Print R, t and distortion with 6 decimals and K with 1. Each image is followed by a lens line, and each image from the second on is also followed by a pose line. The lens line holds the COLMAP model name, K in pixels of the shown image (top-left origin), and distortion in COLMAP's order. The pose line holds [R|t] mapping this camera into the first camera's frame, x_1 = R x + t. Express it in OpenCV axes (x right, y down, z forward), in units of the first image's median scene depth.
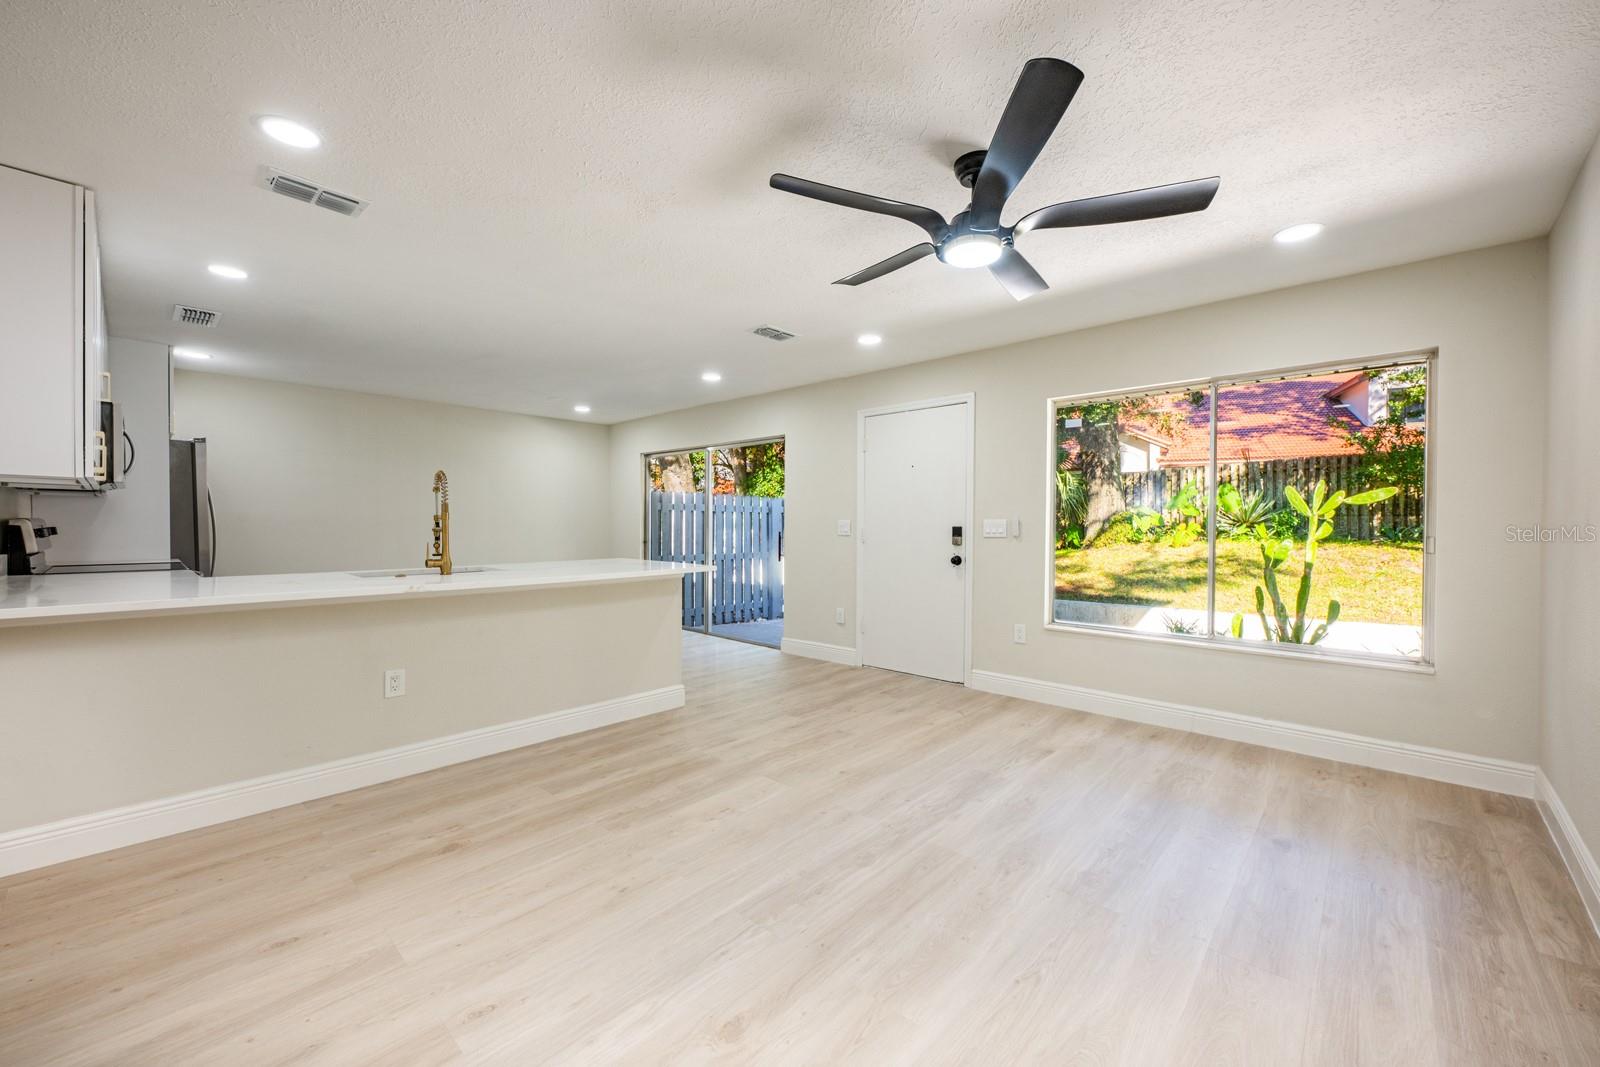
lens RADIAL K [[628.3, 0, 797.7], [0, 628.3, 535.0], [0, 0, 1]] dist [-0.000652, -0.000092]
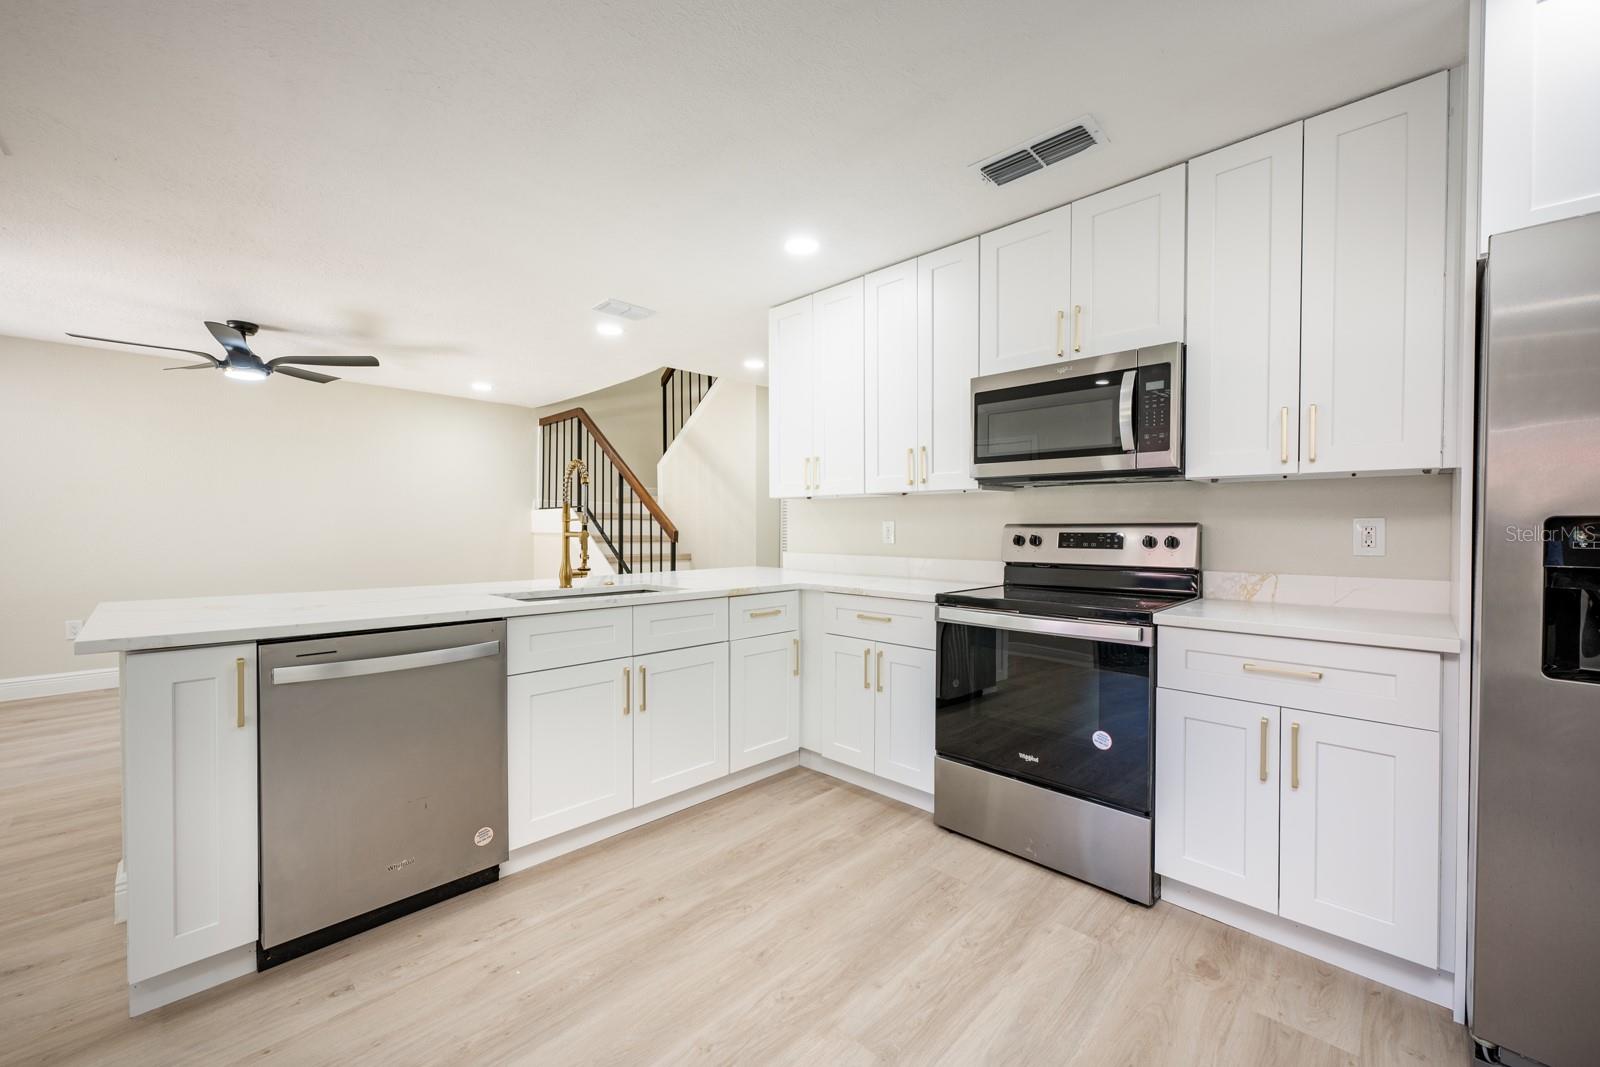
lens RADIAL K [[626.0, 0, 800.0], [0, 626.0, 533.5], [0, 0, 1]] dist [-0.001064, -0.000265]
pose [[-0.999790, -0.004886, 0.019918, -0.910260], [-0.004331, 0.999603, 0.027827, -0.034209], [-0.020046, 0.027735, -0.999414, 1.867957]]
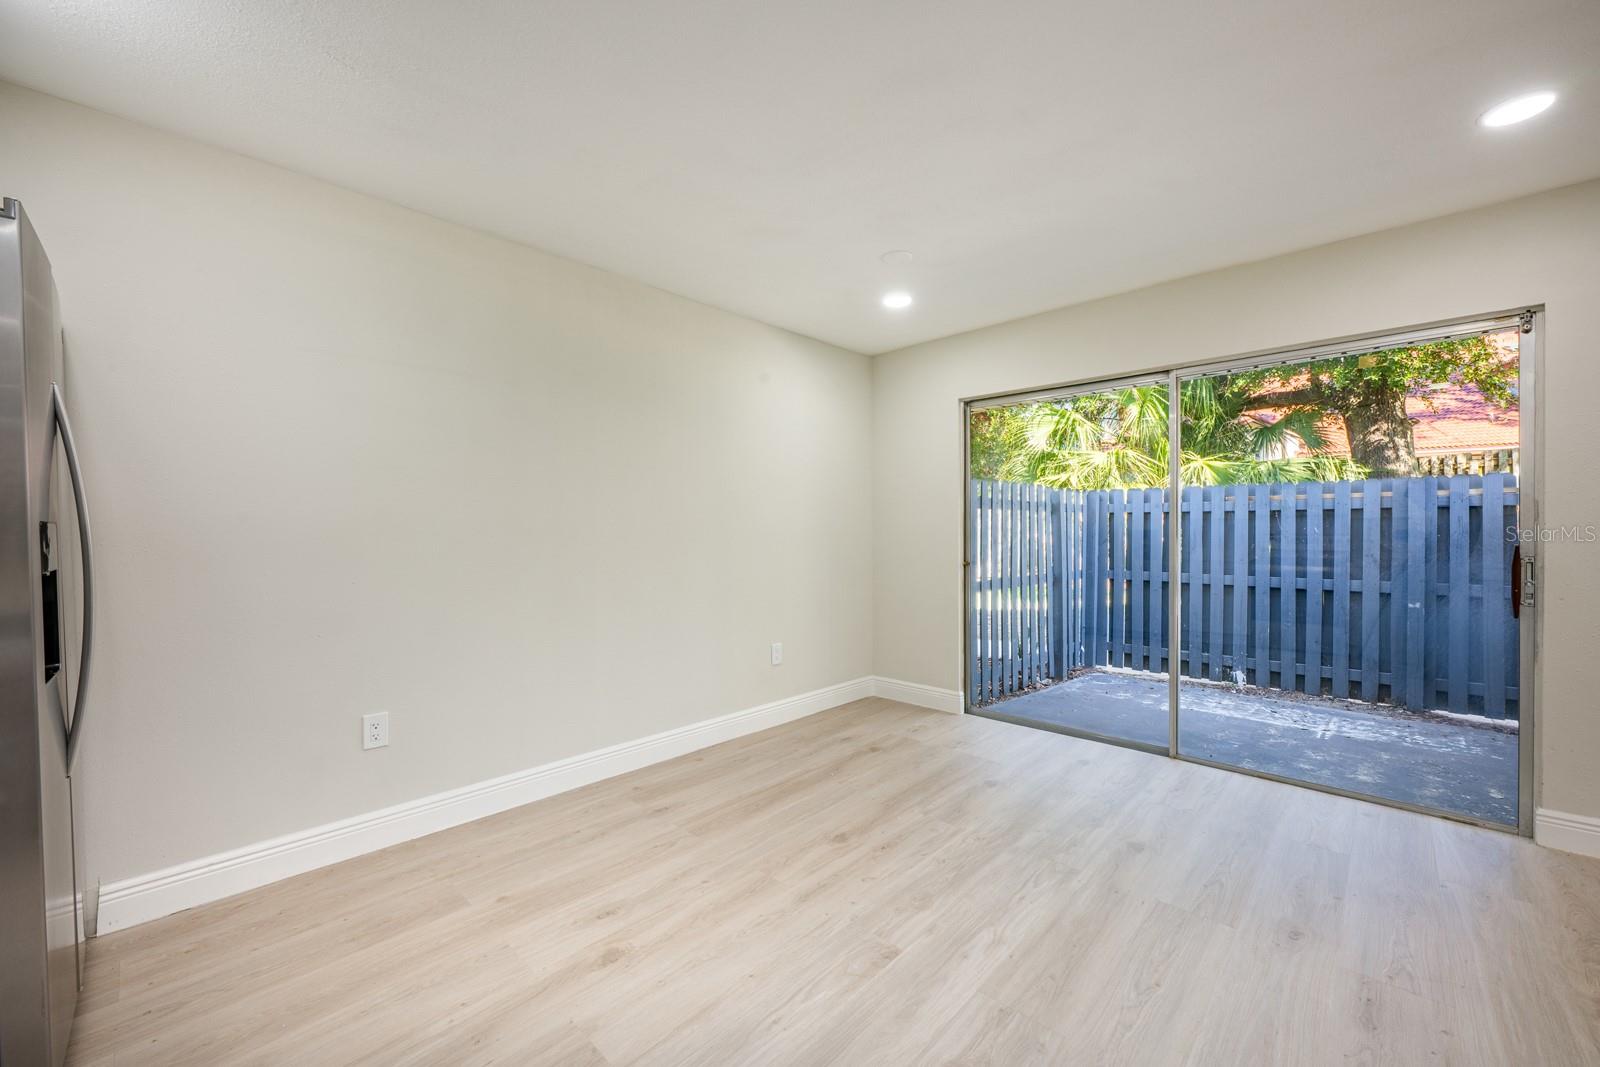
lens RADIAL K [[628.3, 0, 797.7], [0, 628.3, 535.0], [0, 0, 1]] dist [-0.000652, -0.000092]
pose [[0.999962, -0.006686, -0.005675, -0.905198], [0.006632, 0.999932, -0.009634, -0.020990], [0.005739, 0.009596, 0.999937, 1.083729]]
